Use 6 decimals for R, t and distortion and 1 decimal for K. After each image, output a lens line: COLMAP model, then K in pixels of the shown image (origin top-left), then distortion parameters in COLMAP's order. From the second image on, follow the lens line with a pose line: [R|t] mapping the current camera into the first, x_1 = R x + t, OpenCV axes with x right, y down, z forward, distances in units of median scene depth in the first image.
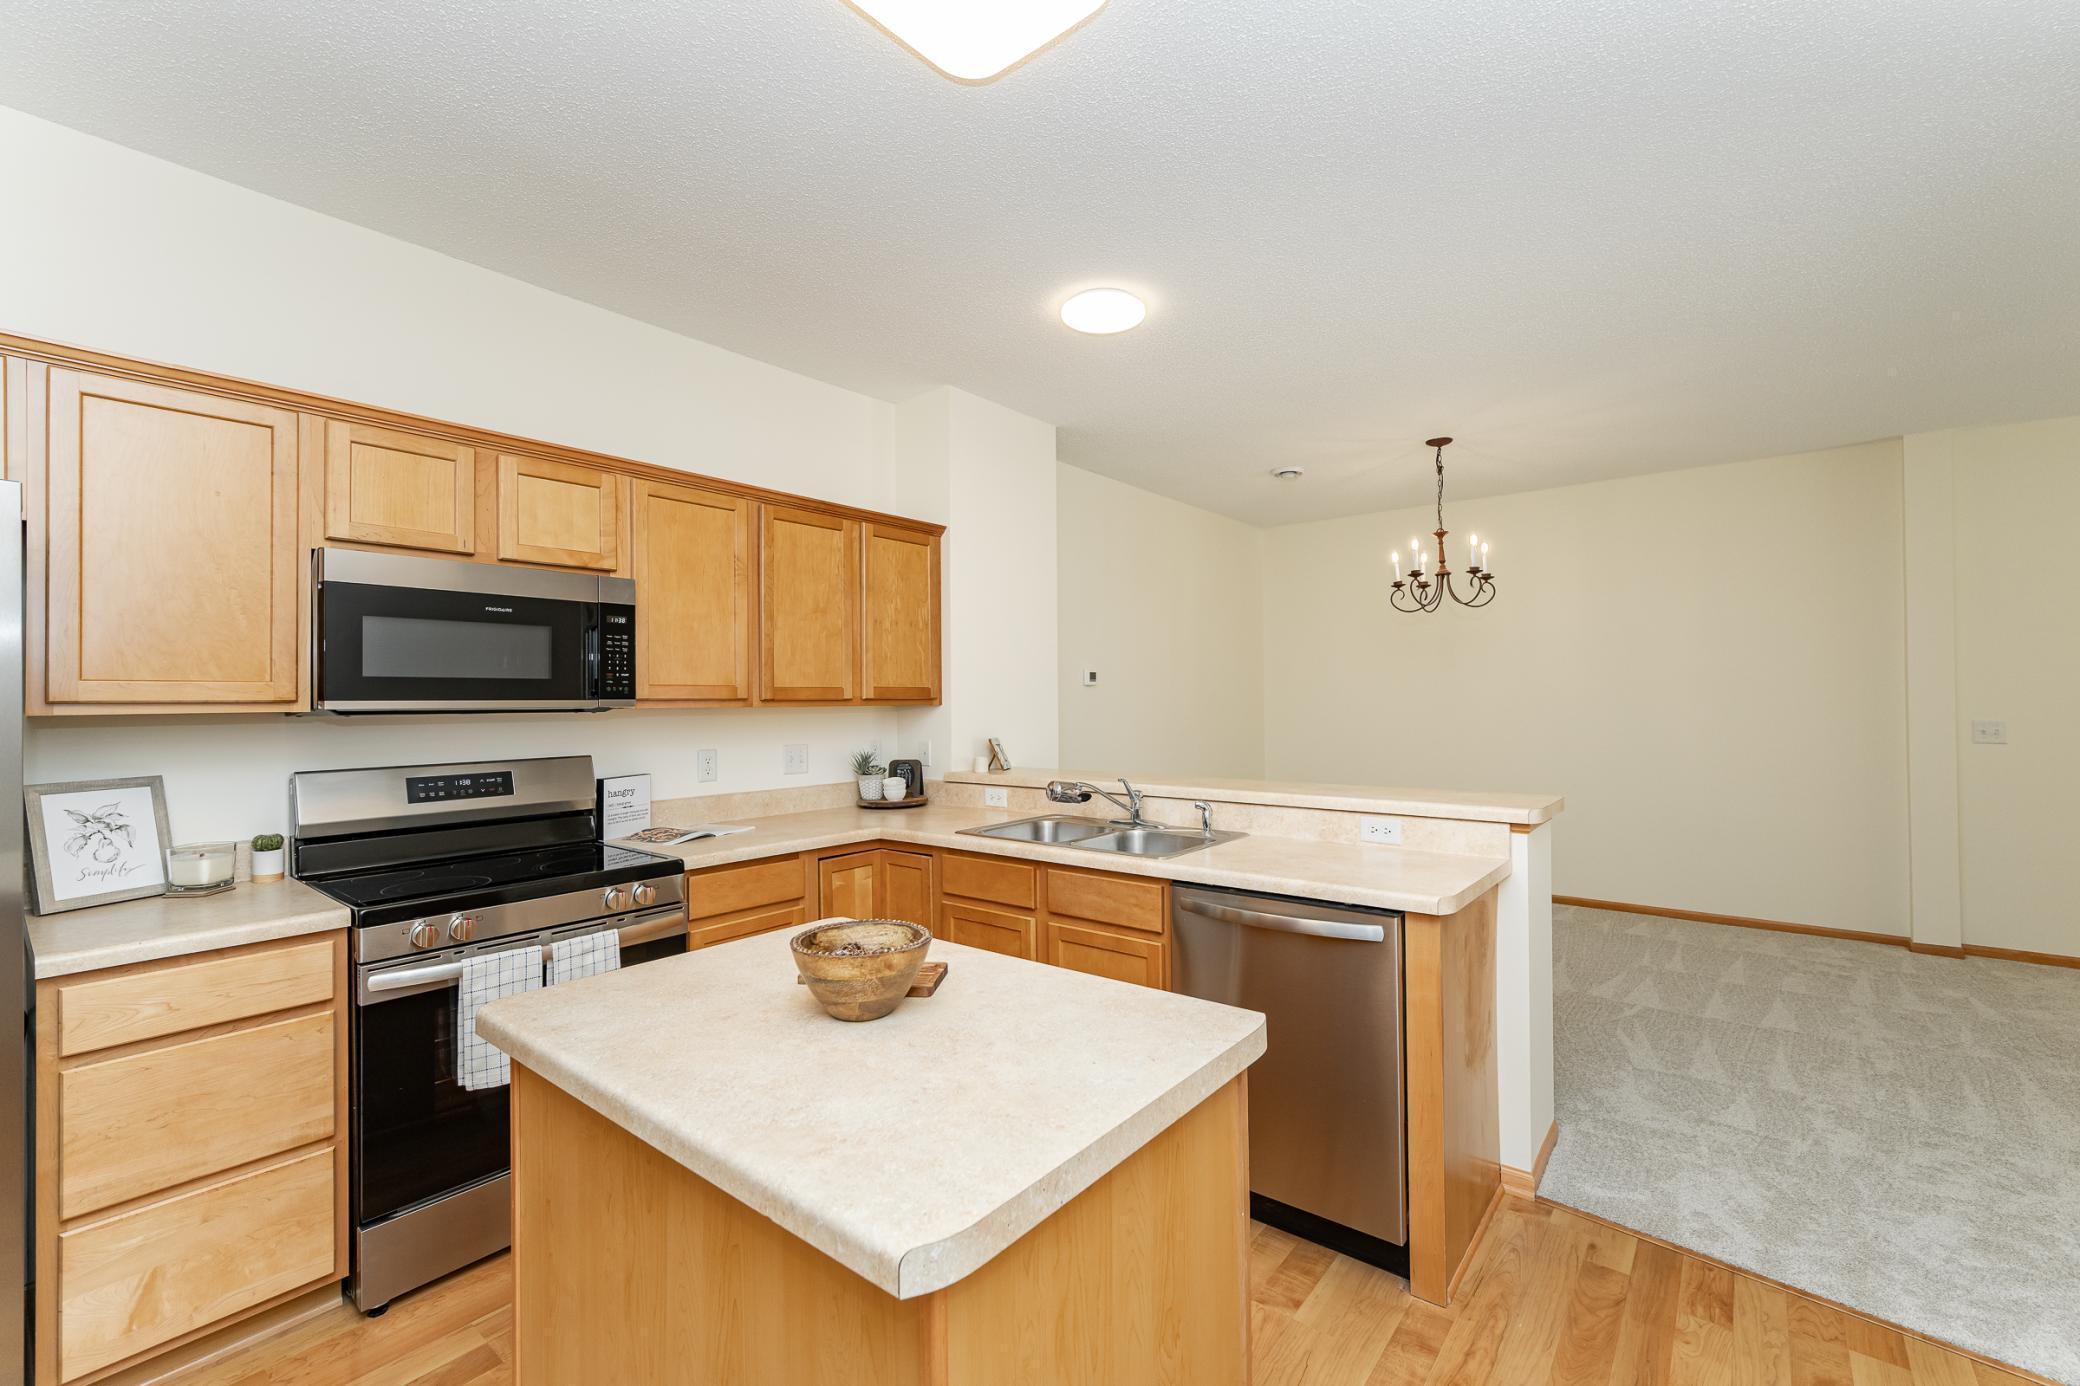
lens RADIAL K [[874.8, 0, 1040.0], [0, 874.8, 693.0], [0, 0, 1]] dist [0.001447, 0.000072]
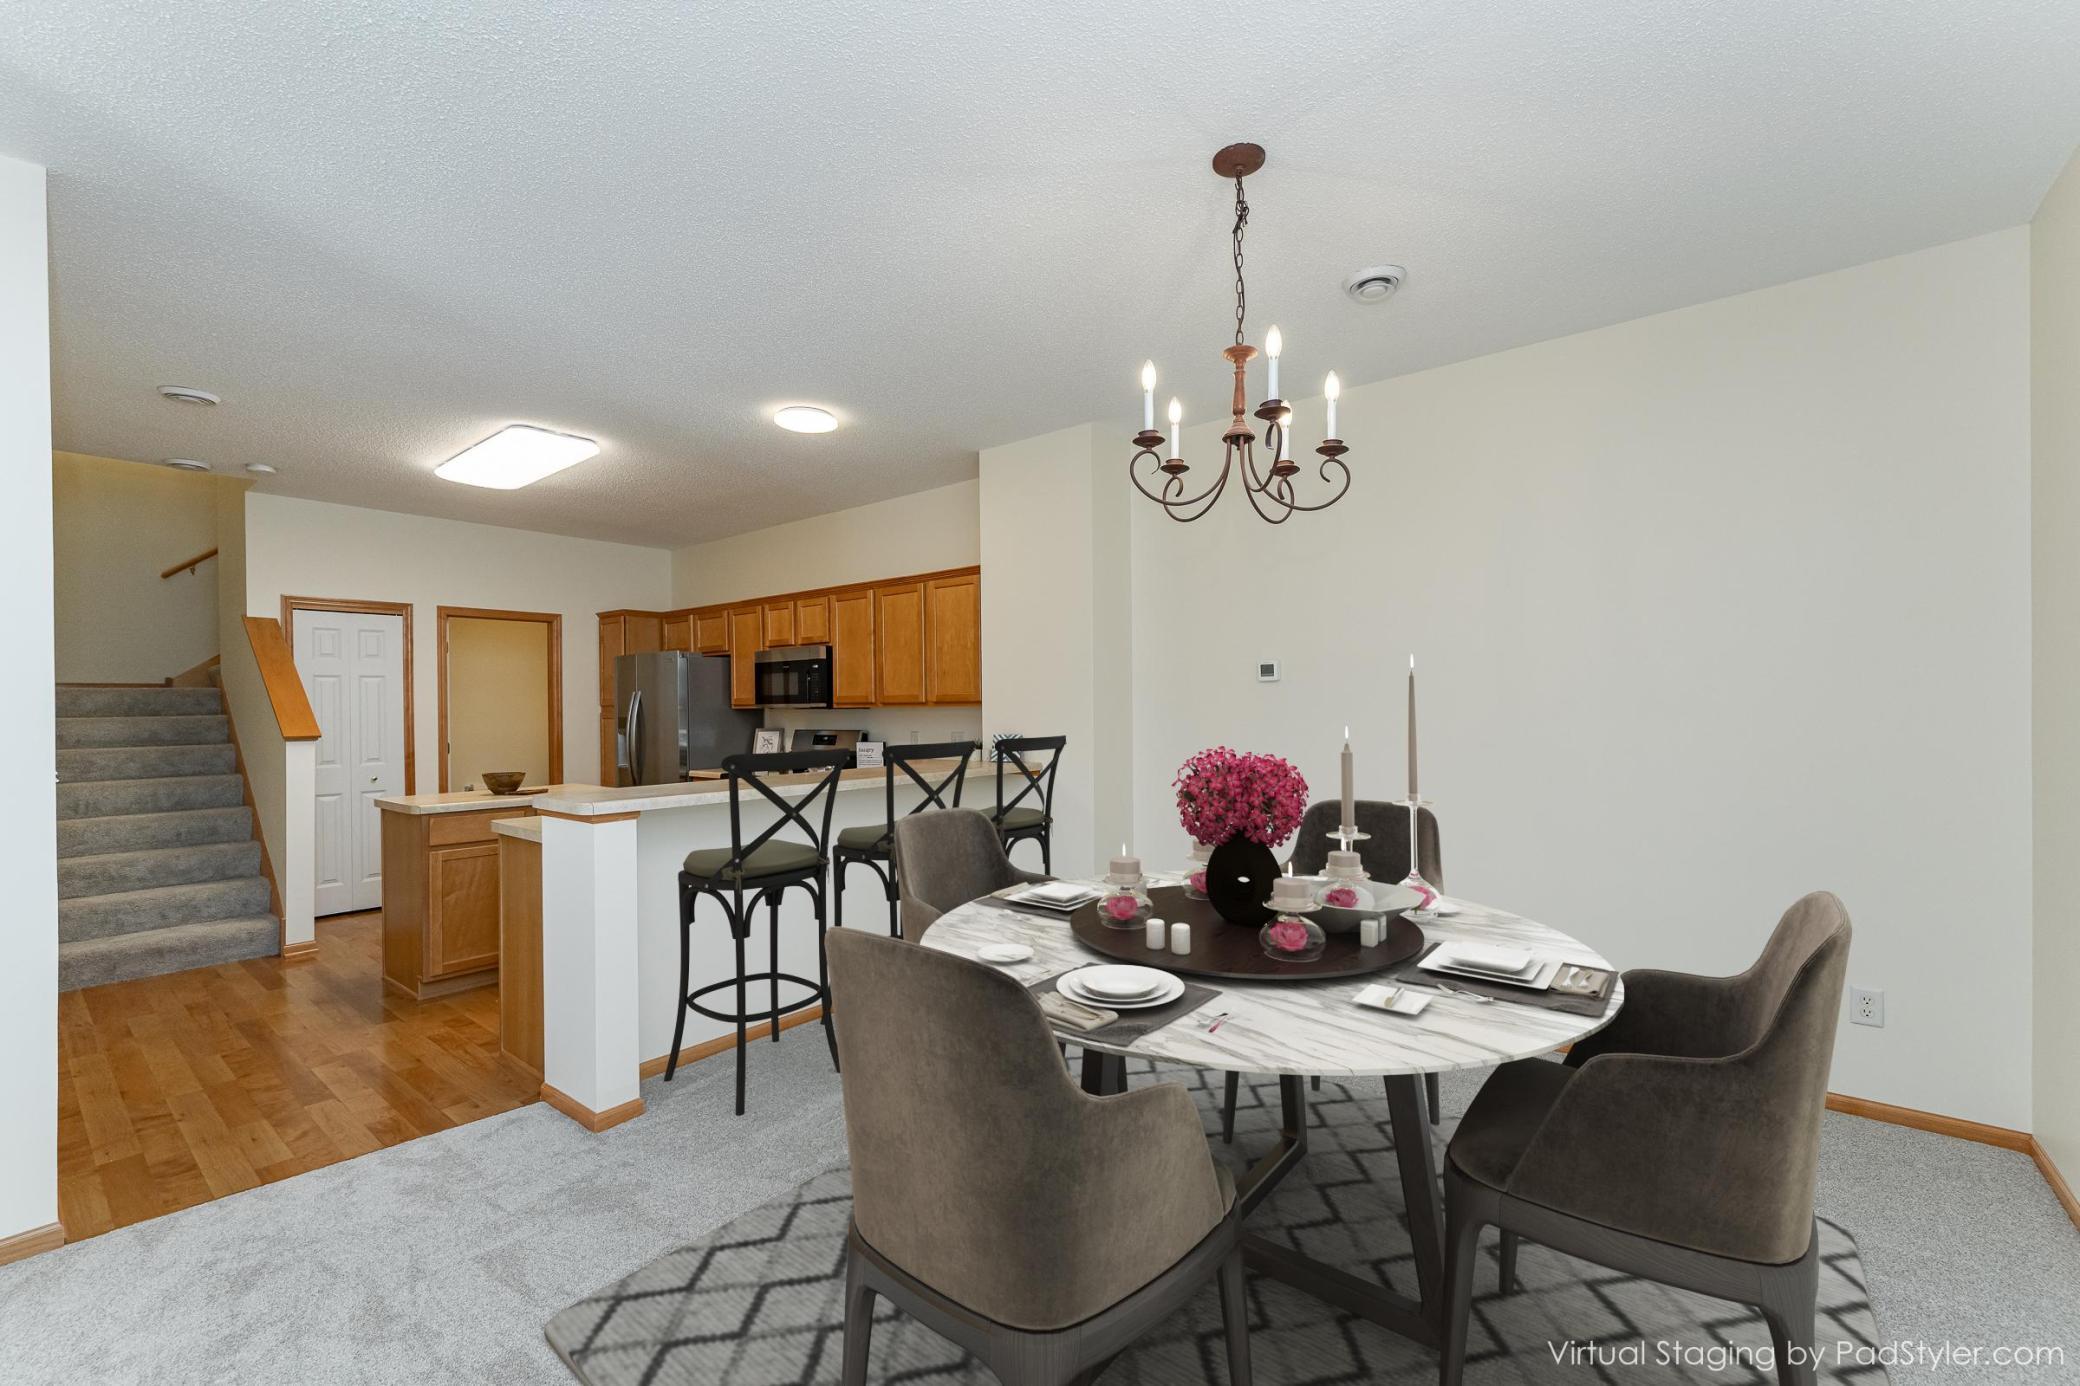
lens RADIAL K [[851.5, 0, 1044.7], [0, 851.5, 706.7], [0, 0, 1]] dist [-0.000996, -0.000201]
pose [[0.006238, 0.007220, -0.999954, 1.453367], [0.015814, 0.999848, 0.007318, 0.008640], [0.999855, -0.015859, 0.006123, 1.400007]]
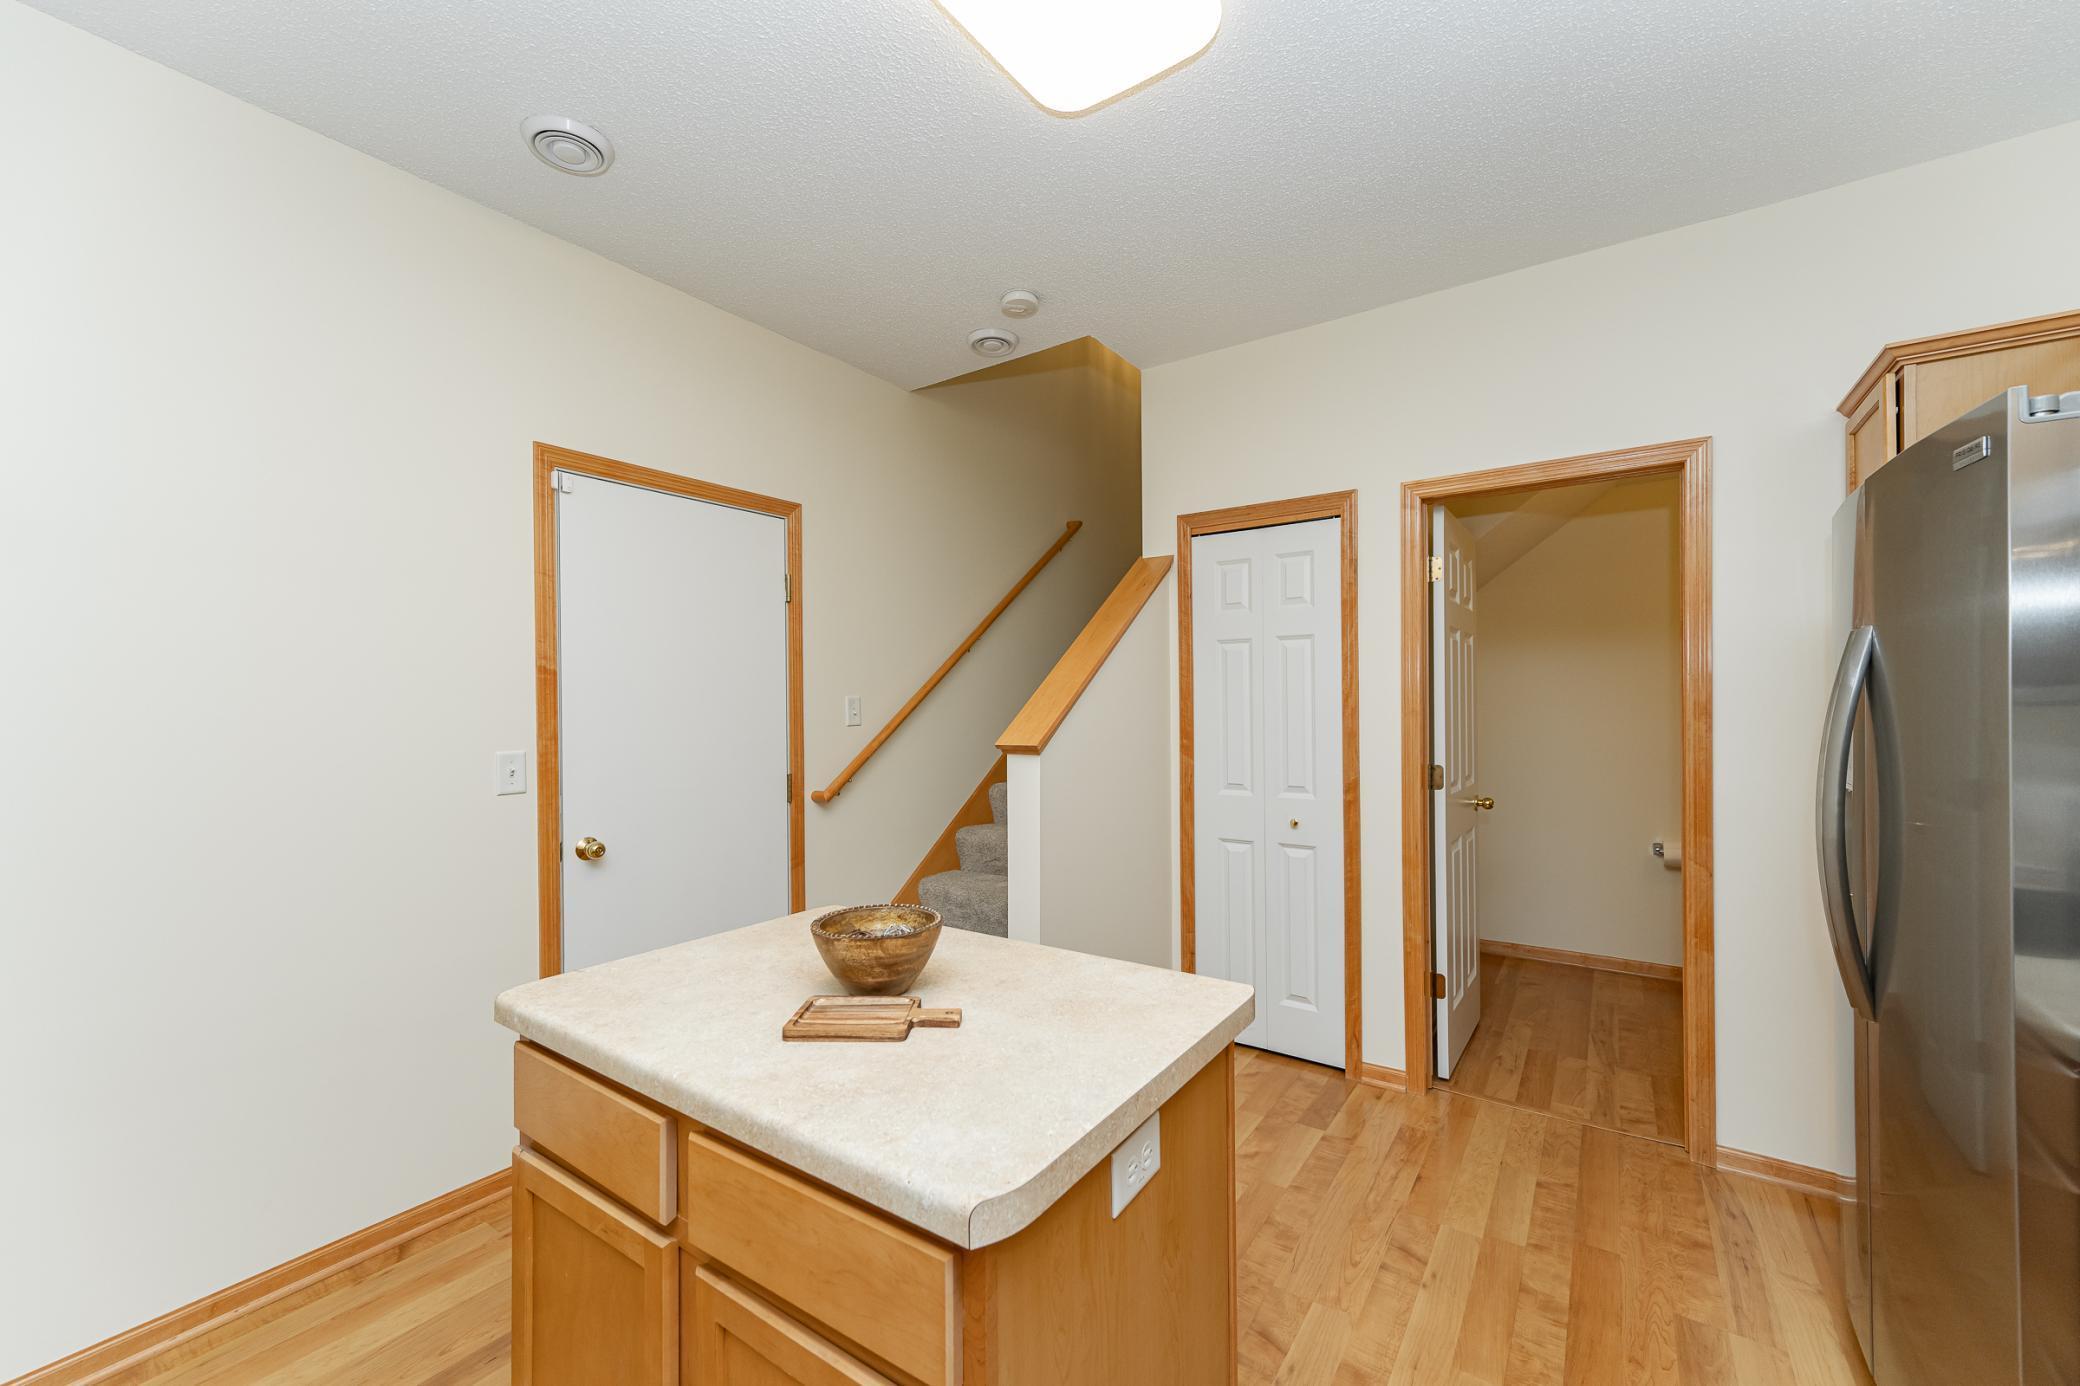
lens RADIAL K [[814.0, 0, 1013.8], [0, 814.0, 697.9], [0, 0, 1]] dist [-0.000709, -0.000104]
pose [[-0.997067, 0.014617, -0.075127, -0.102026], [0.015171, 0.999862, -0.006808, 0.007951], [0.075018, -0.007928, -0.997151, 0.858894]]
